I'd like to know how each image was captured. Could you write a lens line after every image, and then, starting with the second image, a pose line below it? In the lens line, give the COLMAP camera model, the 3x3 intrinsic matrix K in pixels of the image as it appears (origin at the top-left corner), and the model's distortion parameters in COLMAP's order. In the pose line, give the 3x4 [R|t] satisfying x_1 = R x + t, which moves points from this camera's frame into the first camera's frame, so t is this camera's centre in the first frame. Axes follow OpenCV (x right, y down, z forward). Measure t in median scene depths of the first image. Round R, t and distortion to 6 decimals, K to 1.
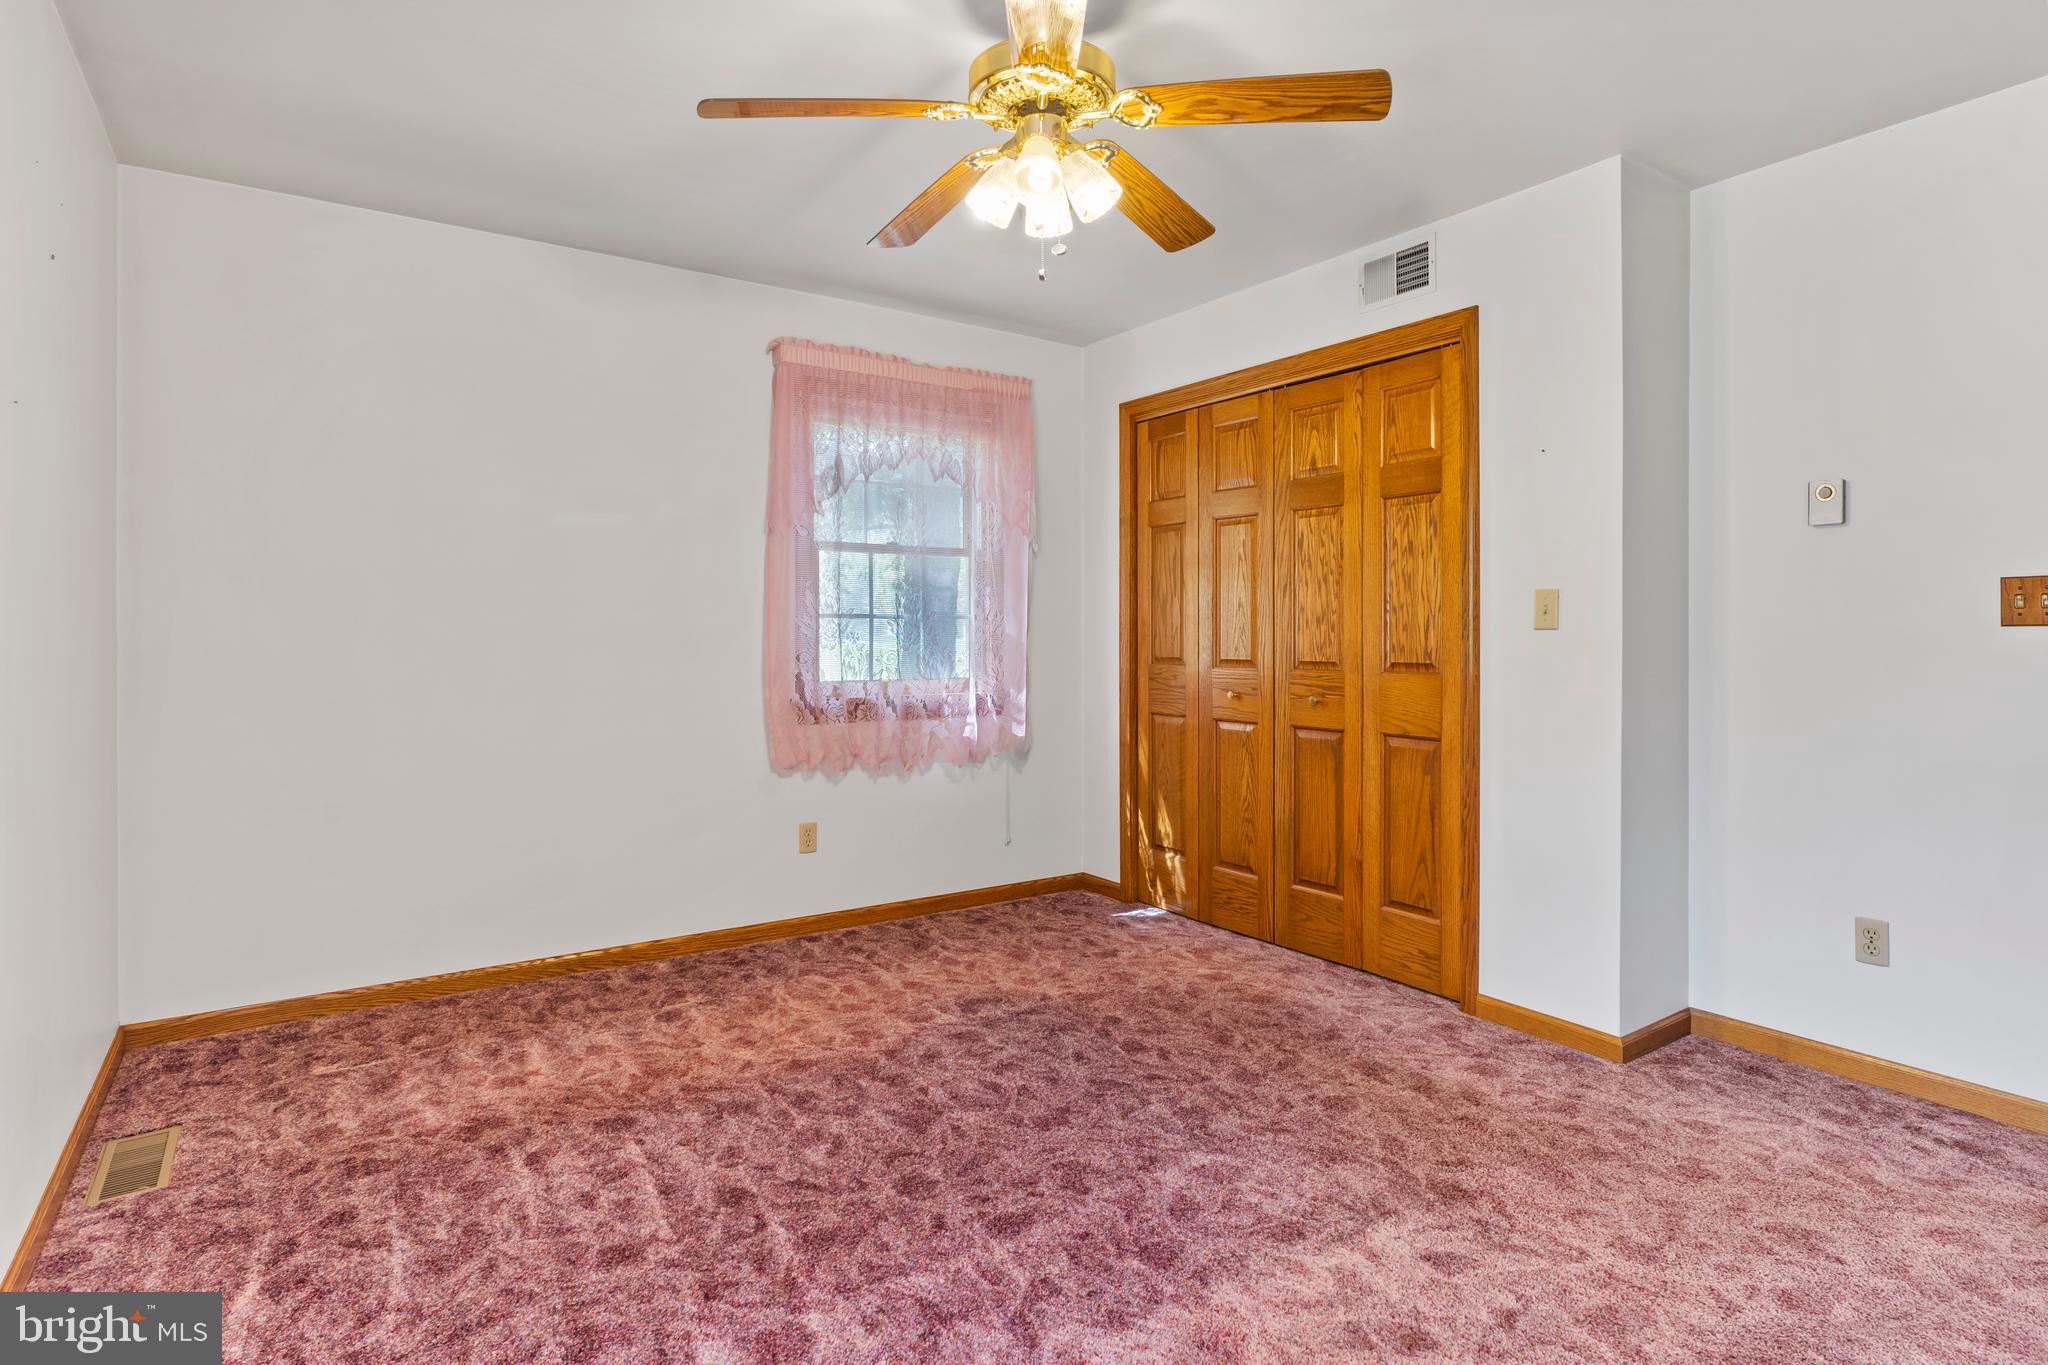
lens RADIAL K [[1066.7, 0, 1015.6], [0, 1066.7, 630.2], [0, 0, 1]] dist [-0.008371, 0.003655]
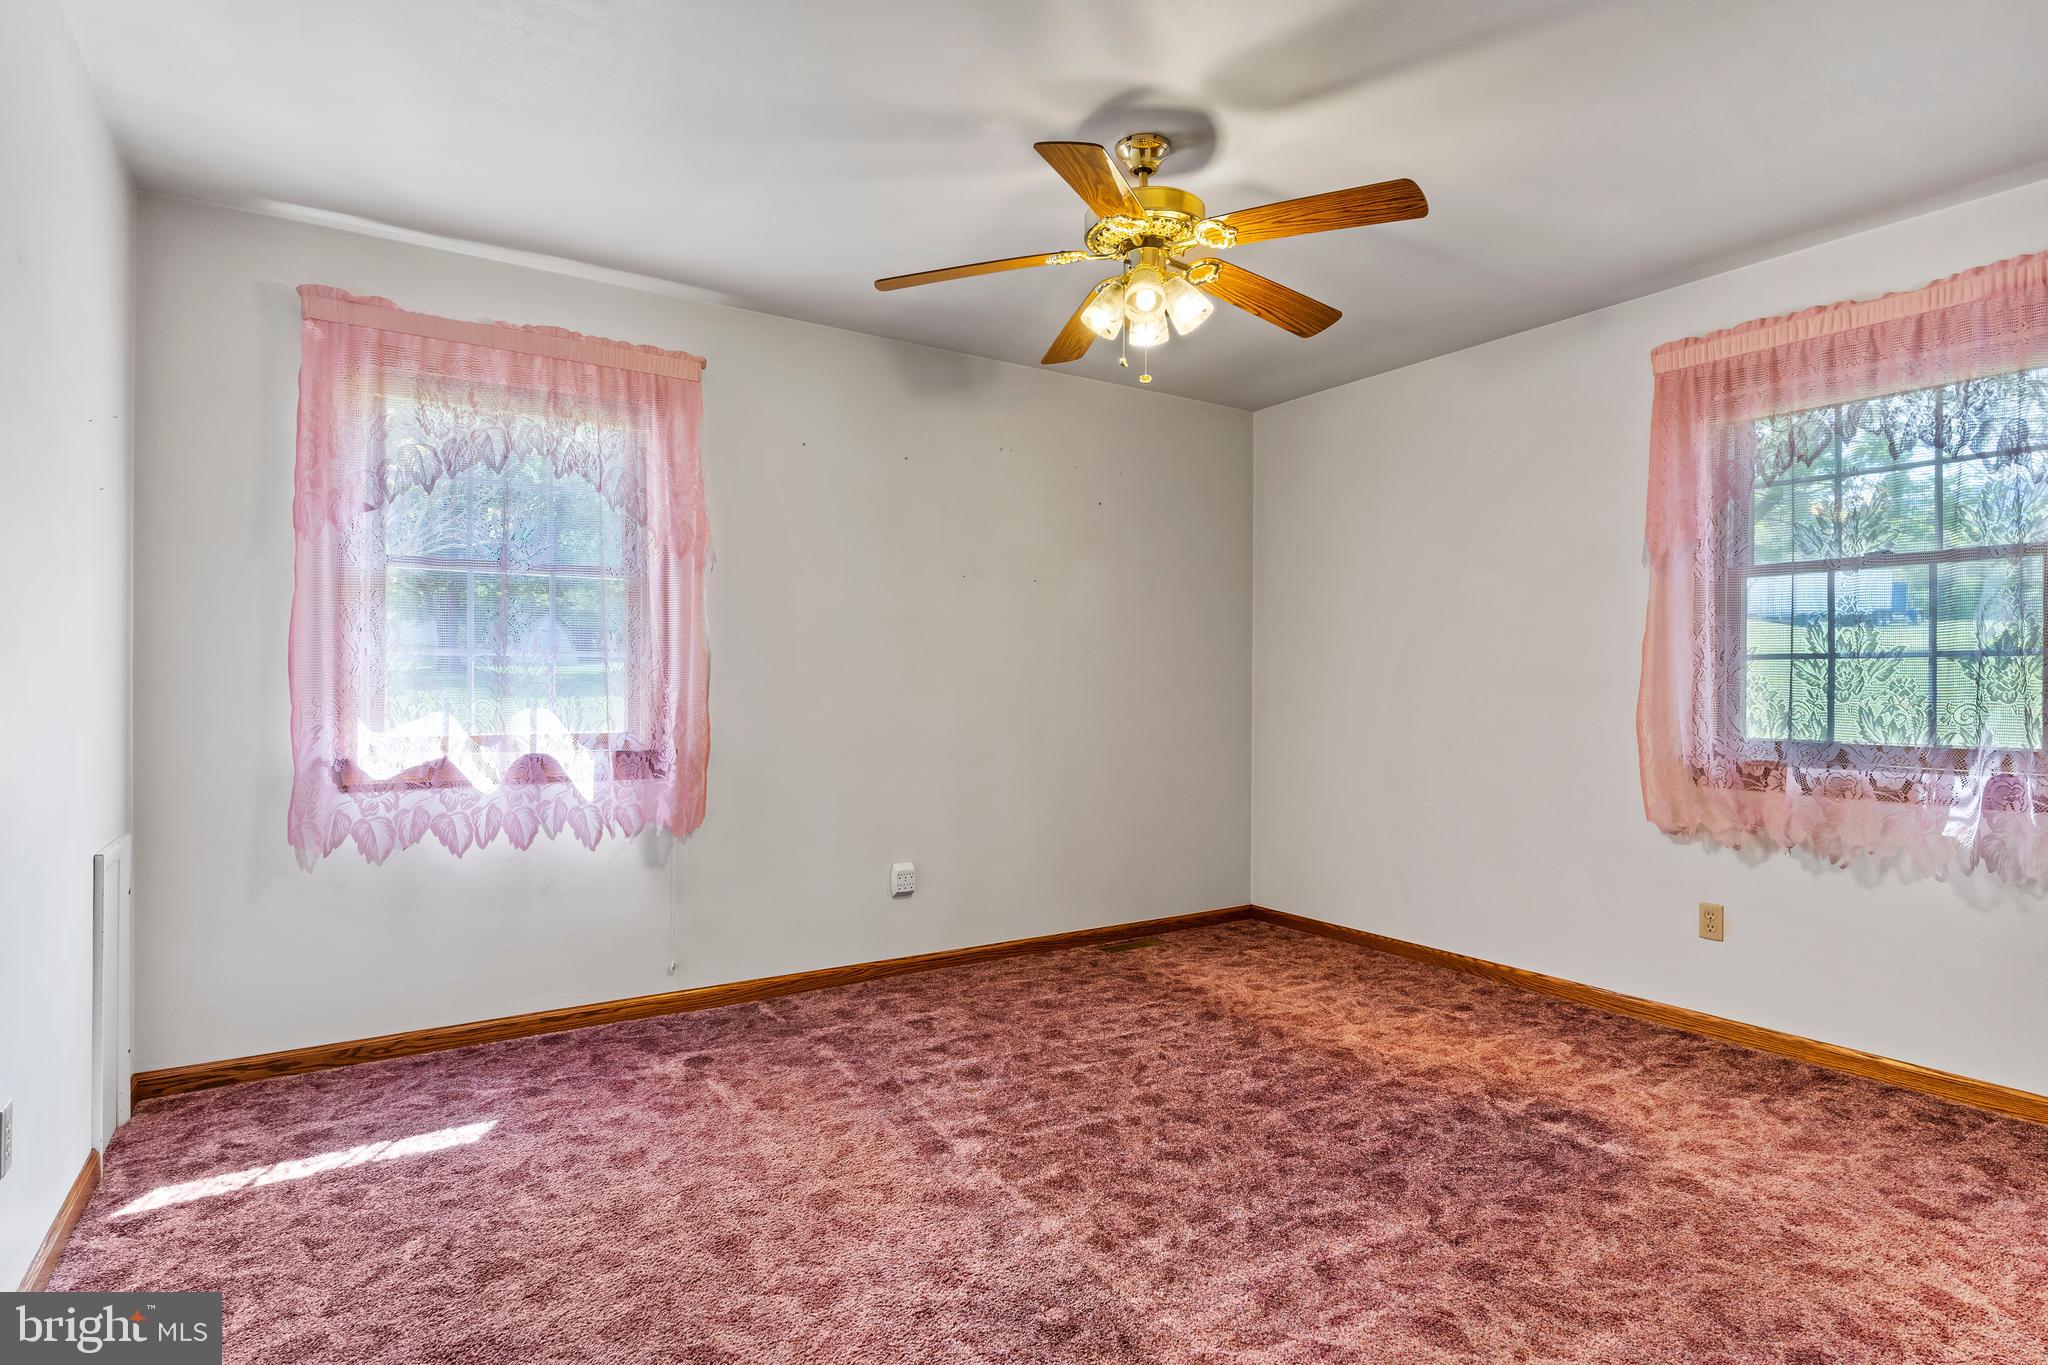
lens RADIAL K [[1066.7, 0, 1016.3], [0, 1066.7, 682.6], [0, 0, 1]] dist [-0.008371, 0.003655]
pose [[-0.023568, 0.000586, -0.999722, 0.858763], [-0.002594, 0.999996, 0.000648, 0.008151], [0.999719, 0.002609, -0.023566, 0.614600]]
